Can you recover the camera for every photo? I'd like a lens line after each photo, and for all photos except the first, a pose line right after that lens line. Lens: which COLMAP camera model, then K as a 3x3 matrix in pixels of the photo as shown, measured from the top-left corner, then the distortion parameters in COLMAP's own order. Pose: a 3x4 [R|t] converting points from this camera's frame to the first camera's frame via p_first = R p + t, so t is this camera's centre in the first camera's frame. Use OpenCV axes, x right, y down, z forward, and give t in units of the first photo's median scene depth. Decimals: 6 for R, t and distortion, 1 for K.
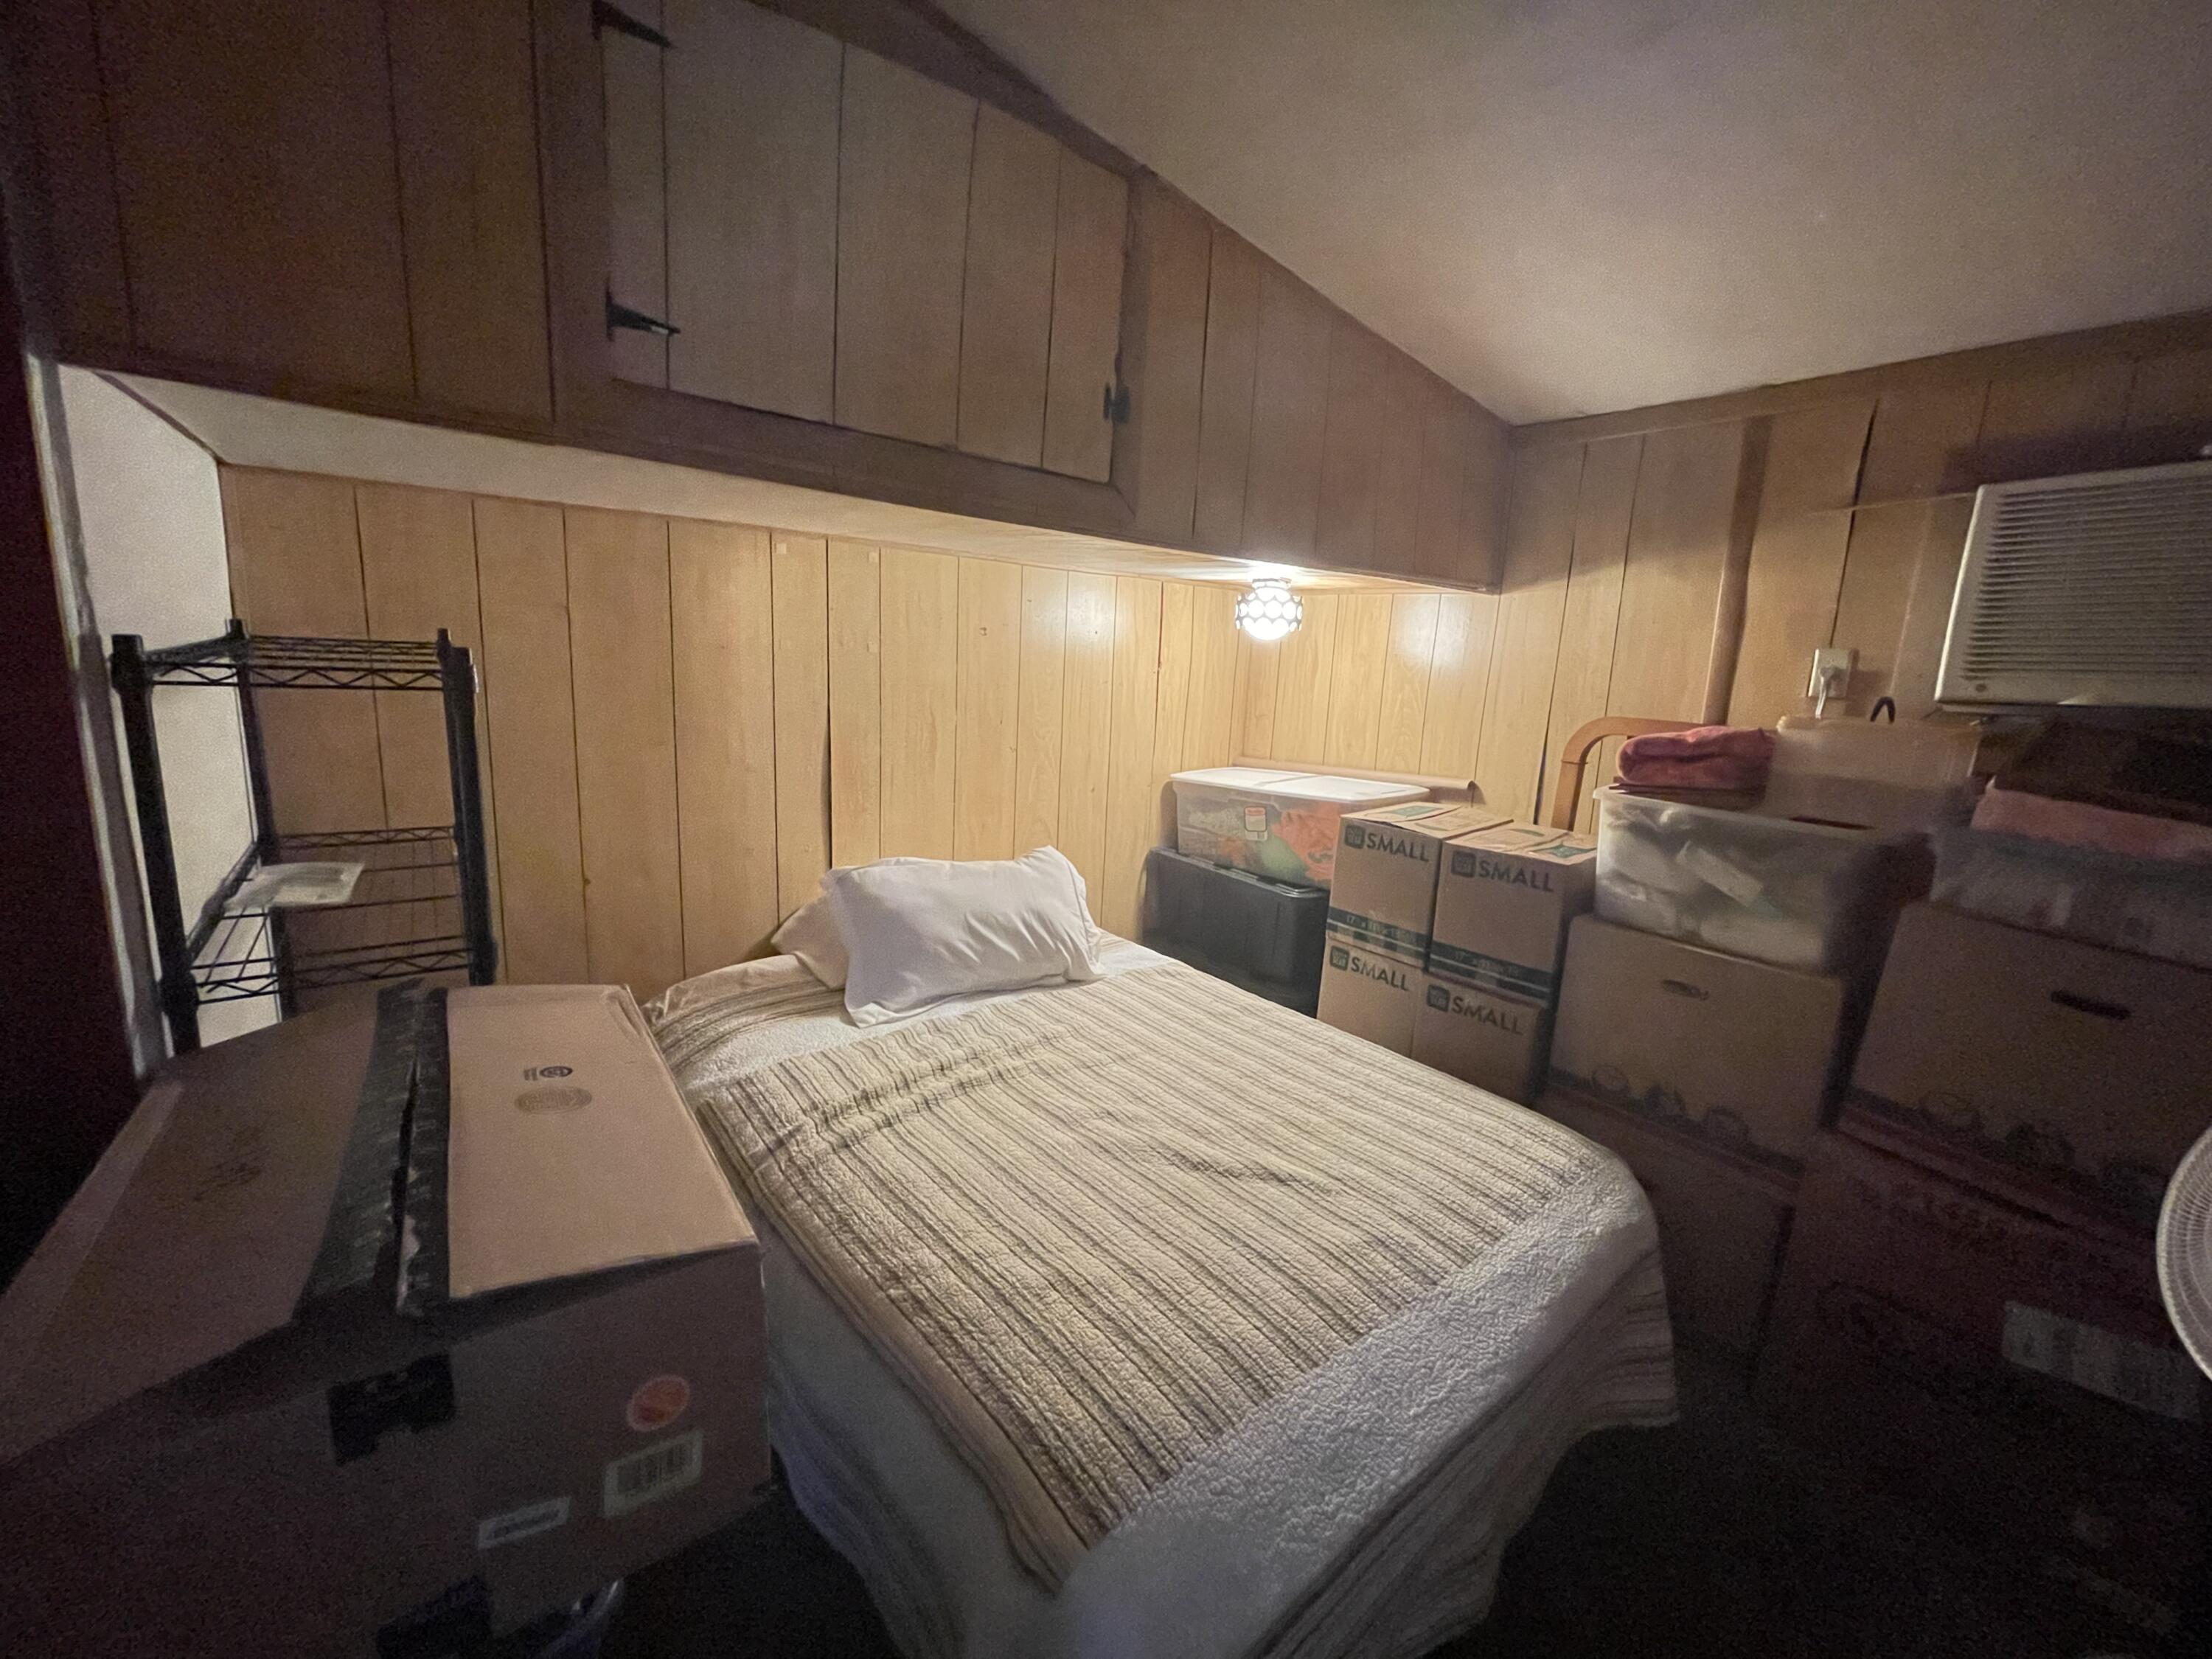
lens RADIAL K [[898.3, 0, 1107.2], [0, 898.3, 821.3], [0, 0, 1]] dist [0.001312, 0.000183]
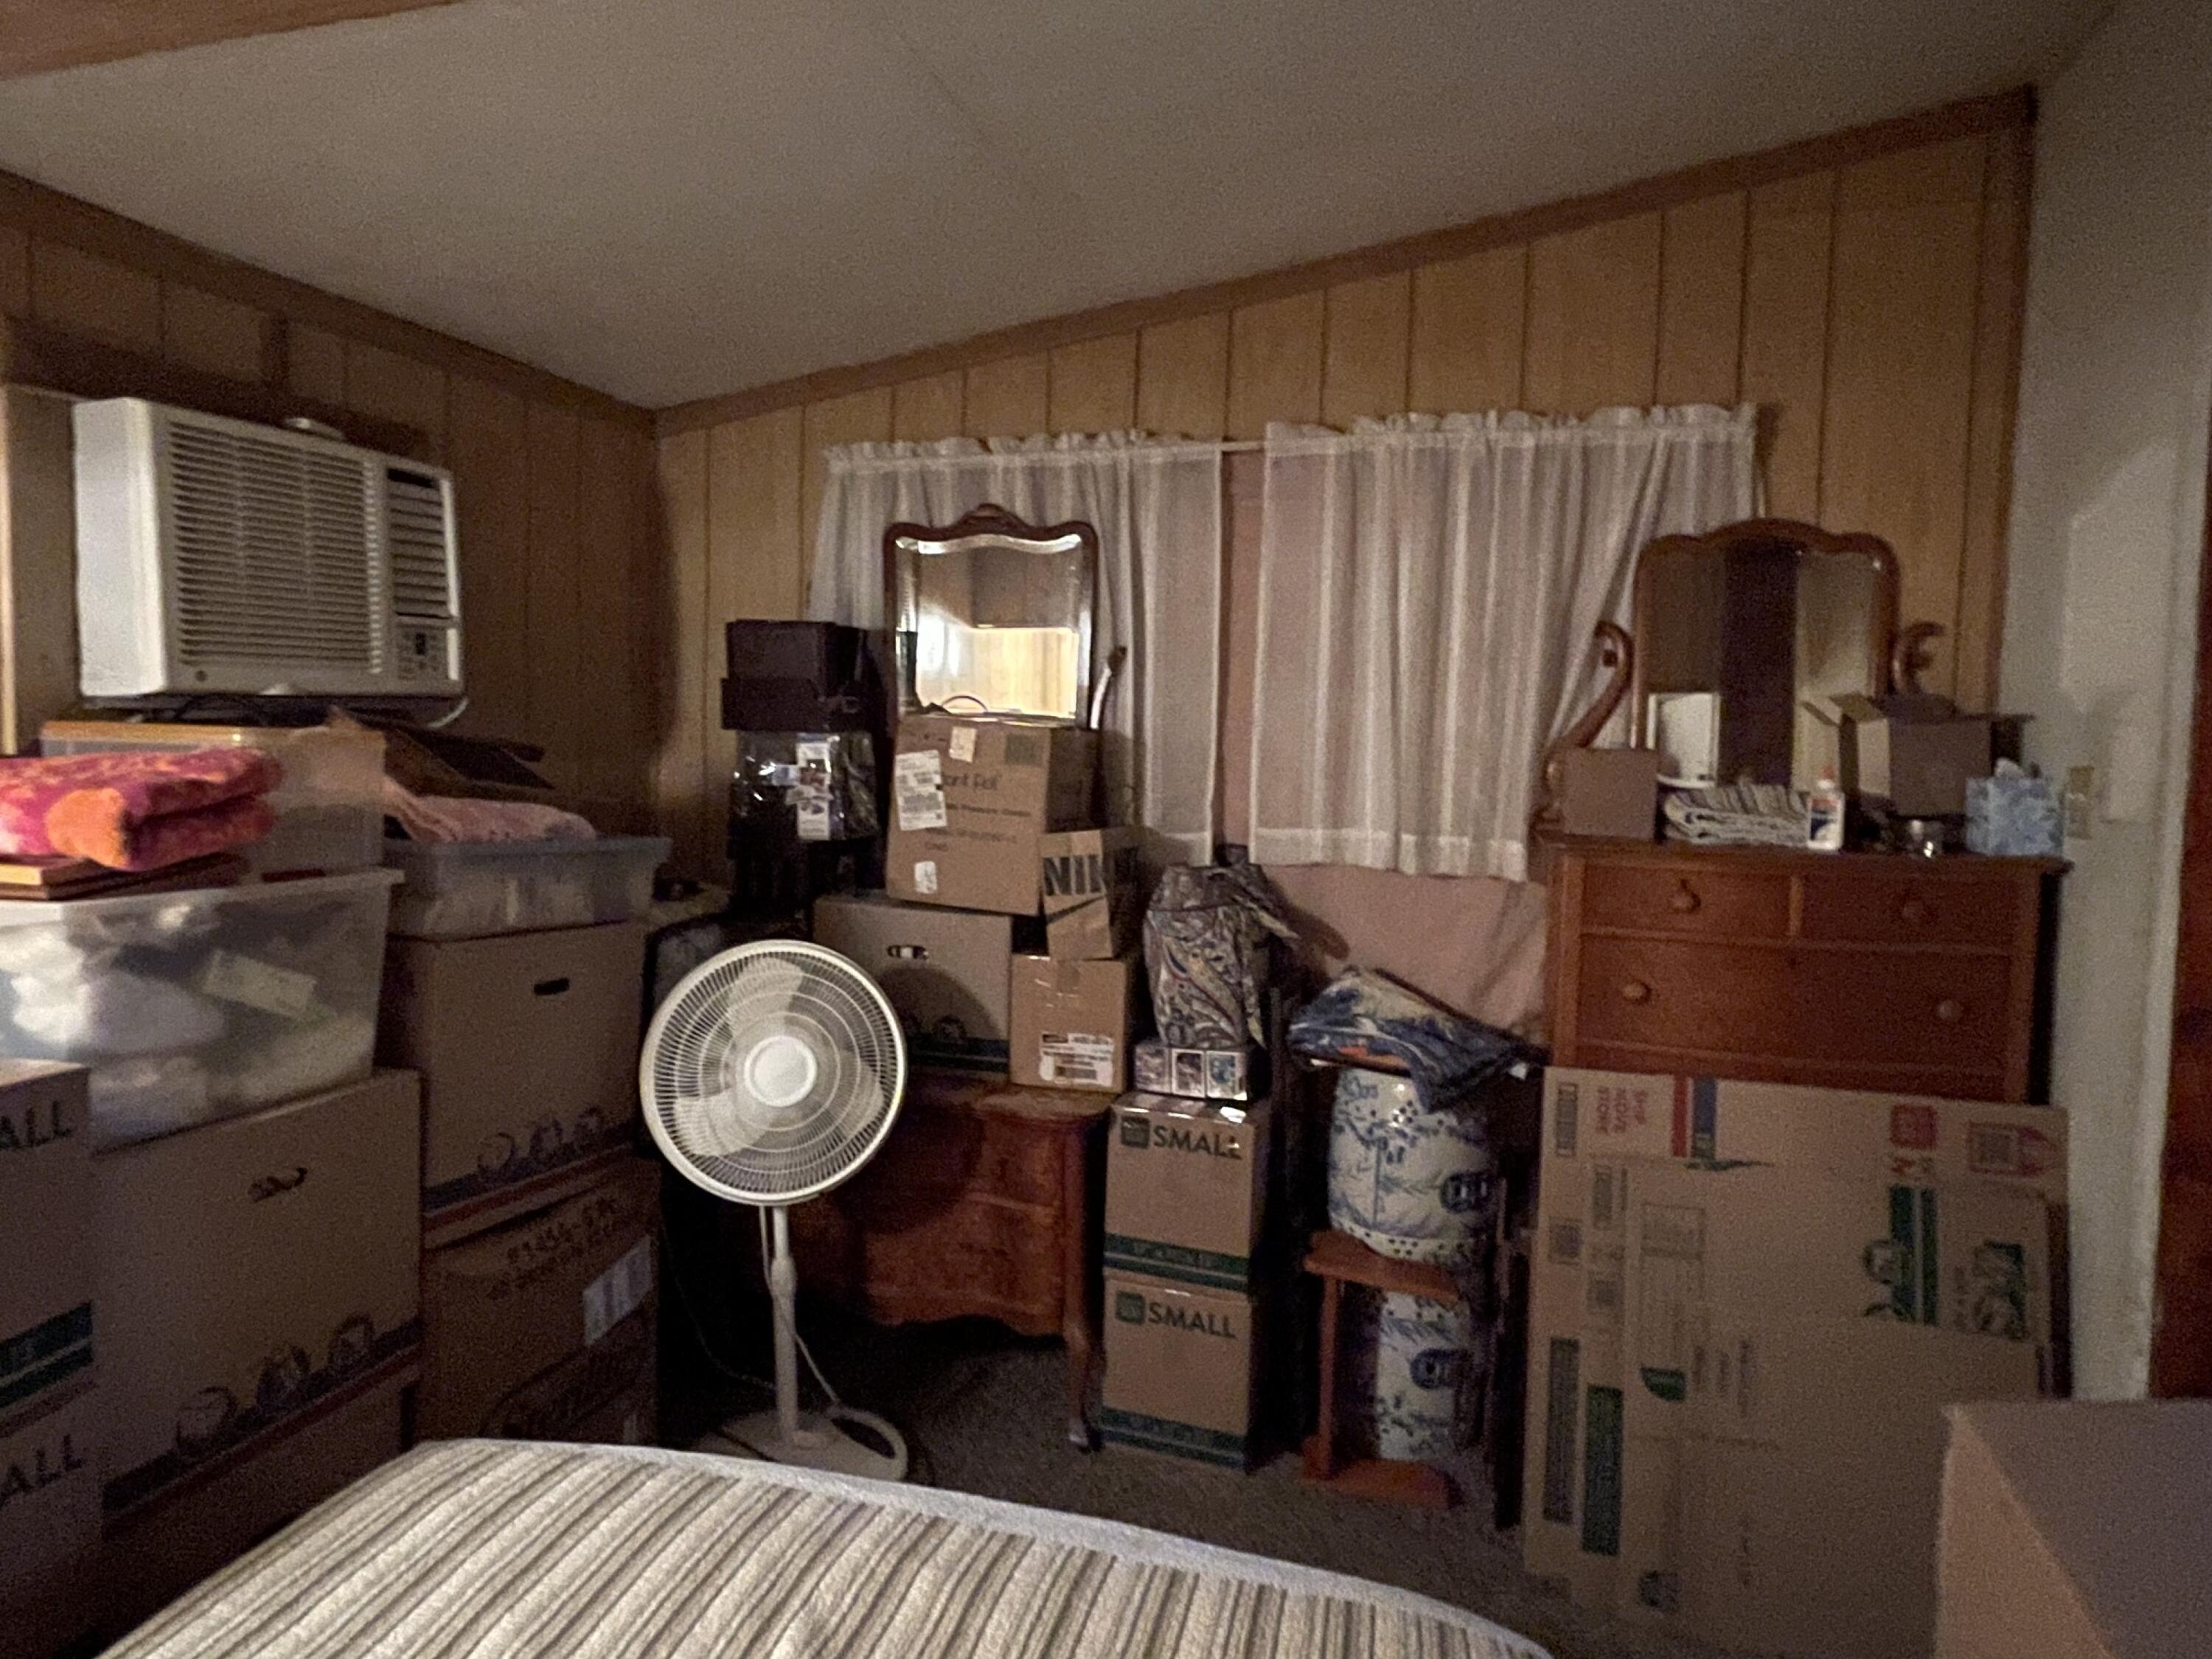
lens RADIAL K [[1361.9, 0, 1106.0], [0, 1361.9, 829.5], [0, 0, 1]] dist [-0.055245, 0.026111]
pose [[-0.576058, -0.123677, 0.807998, -0.377600], [0.096786, 0.971213, 0.217662, -0.186475], [-0.811659, 0.203589, -0.547505, 0.986543]]
